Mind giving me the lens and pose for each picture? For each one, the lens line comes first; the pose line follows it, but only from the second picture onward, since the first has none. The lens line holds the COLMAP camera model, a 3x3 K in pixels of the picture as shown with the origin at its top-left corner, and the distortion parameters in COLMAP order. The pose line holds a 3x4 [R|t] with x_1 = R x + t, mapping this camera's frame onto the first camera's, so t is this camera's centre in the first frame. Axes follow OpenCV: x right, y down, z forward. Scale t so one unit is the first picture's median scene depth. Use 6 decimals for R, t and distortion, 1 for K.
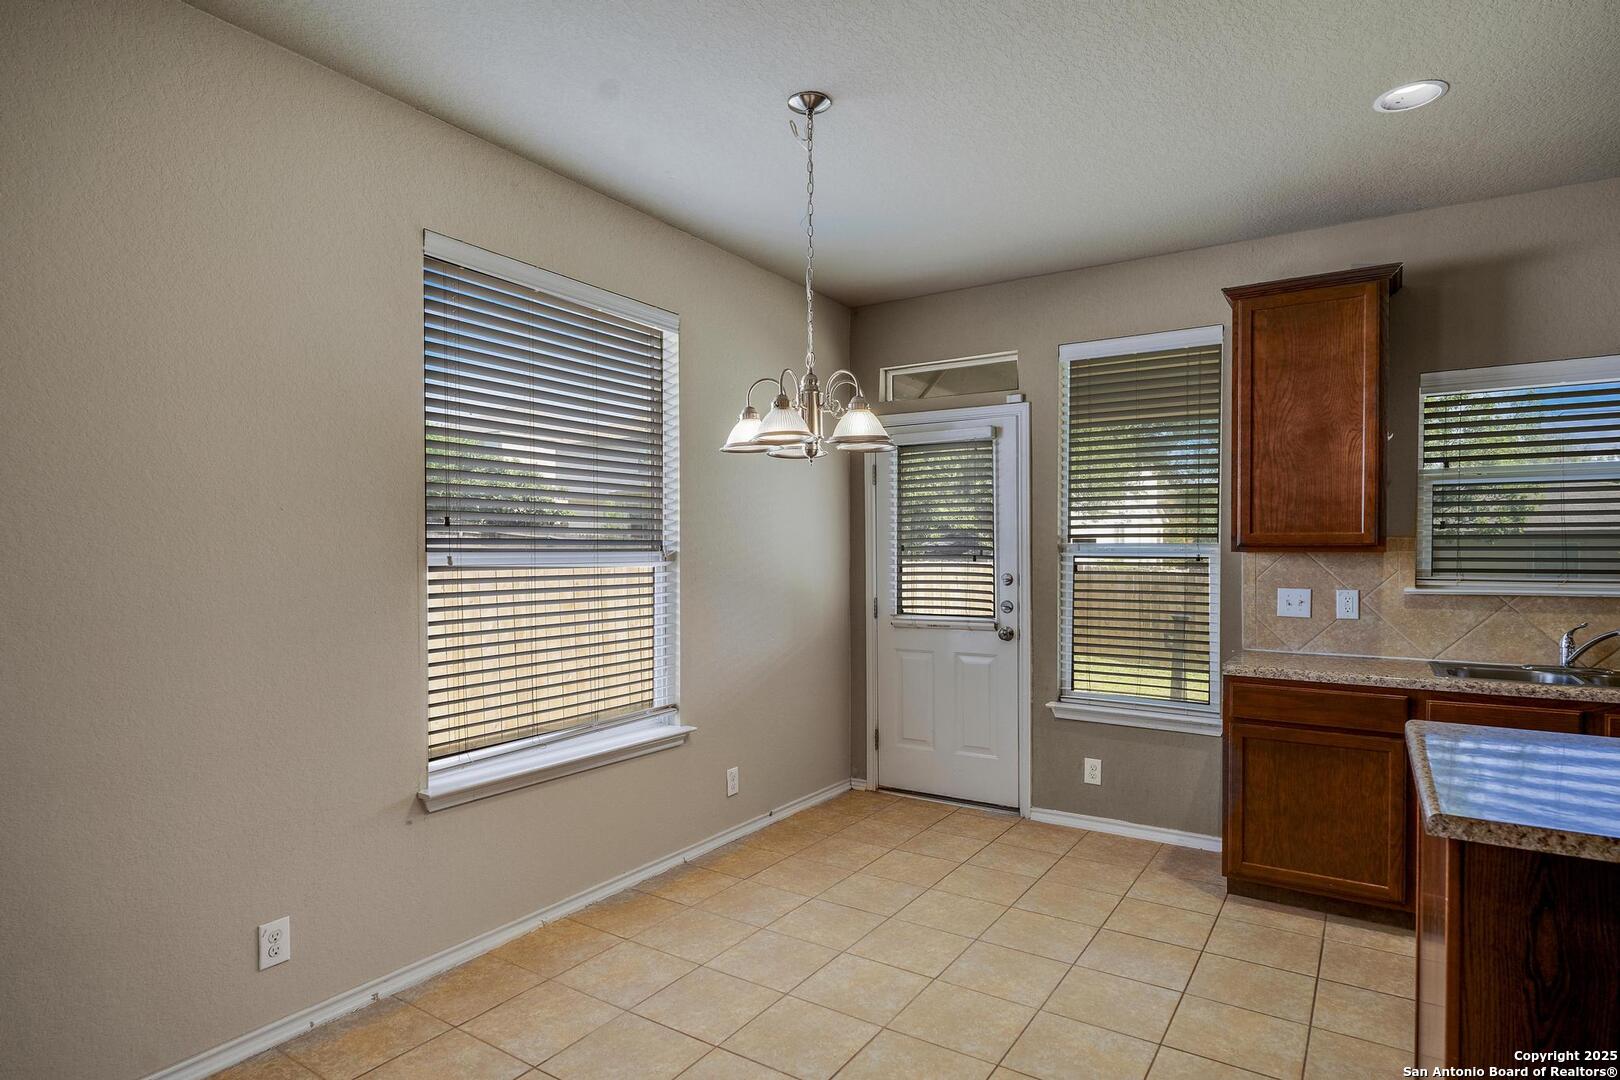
lens RADIAL K [[885.8, 0, 797.6], [0, 885.8, 555.4], [0, 0, 1]] dist [-0.006413, 0.000864]
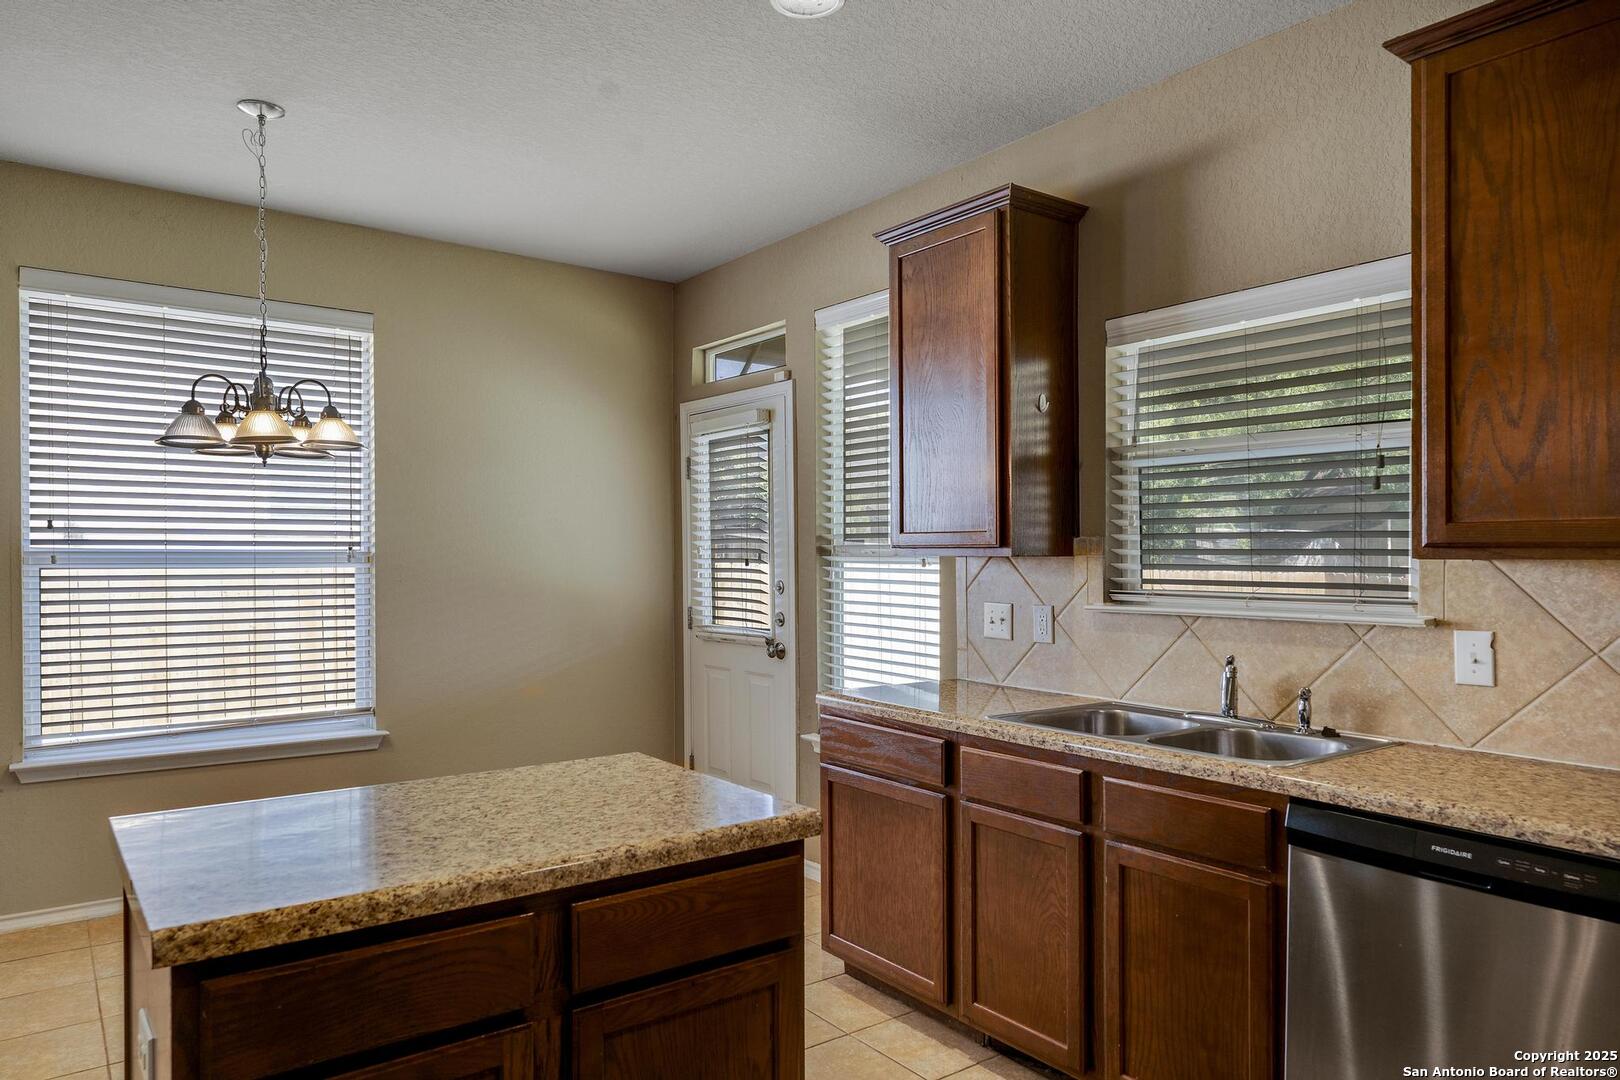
lens RADIAL K [[1053.9, 0, 818.0], [0, 1053.9, 546.0], [0, 0, 1]] dist [0.002759, 0.000433]
pose [[0.939082, 0.000306, -0.343692, 0.788410], [-0.004706, 0.999917, -0.011969, -0.000677], [0.343660, 0.012857, 0.939006, 0.069680]]
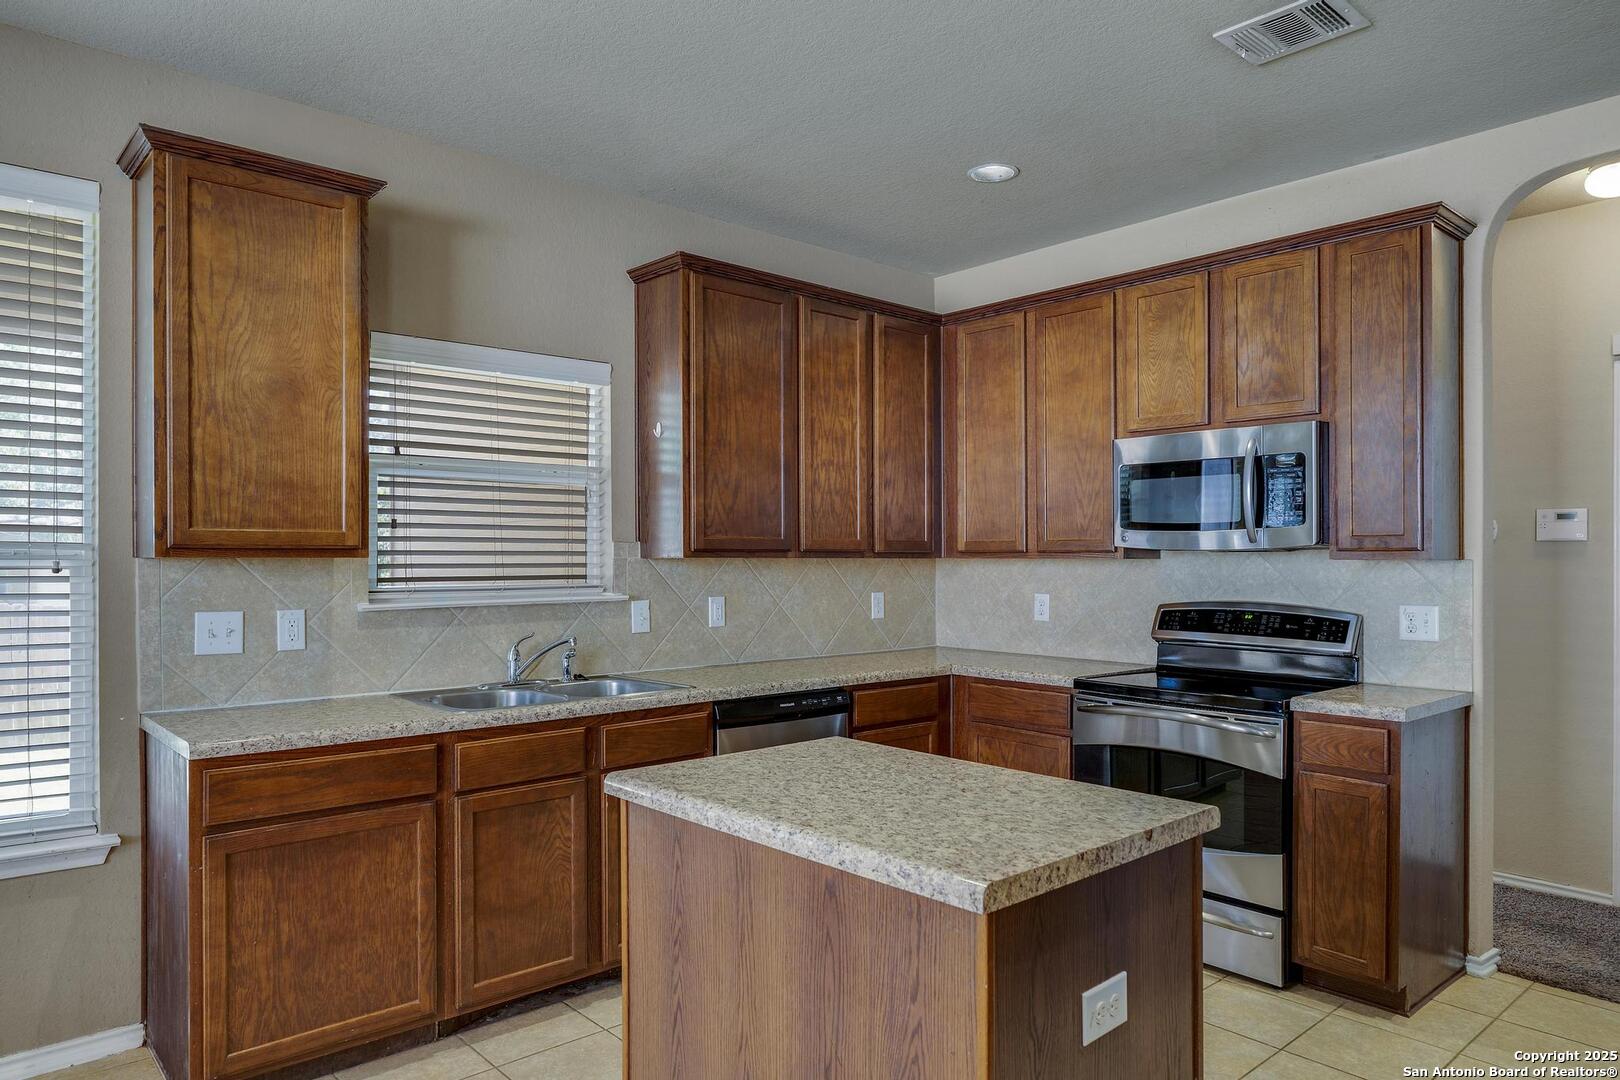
lens RADIAL K [[1053.9, 0, 803.2], [0, 1053.9, 550.6], [0, 0, 1]] dist [0.002759, 0.000433]
pose [[0.249898, 0.004726, 0.968261, -0.110617], [0.002476, 0.999982, -0.005519, -0.003545], [-0.968269, 0.003777, 0.249882, 0.397935]]
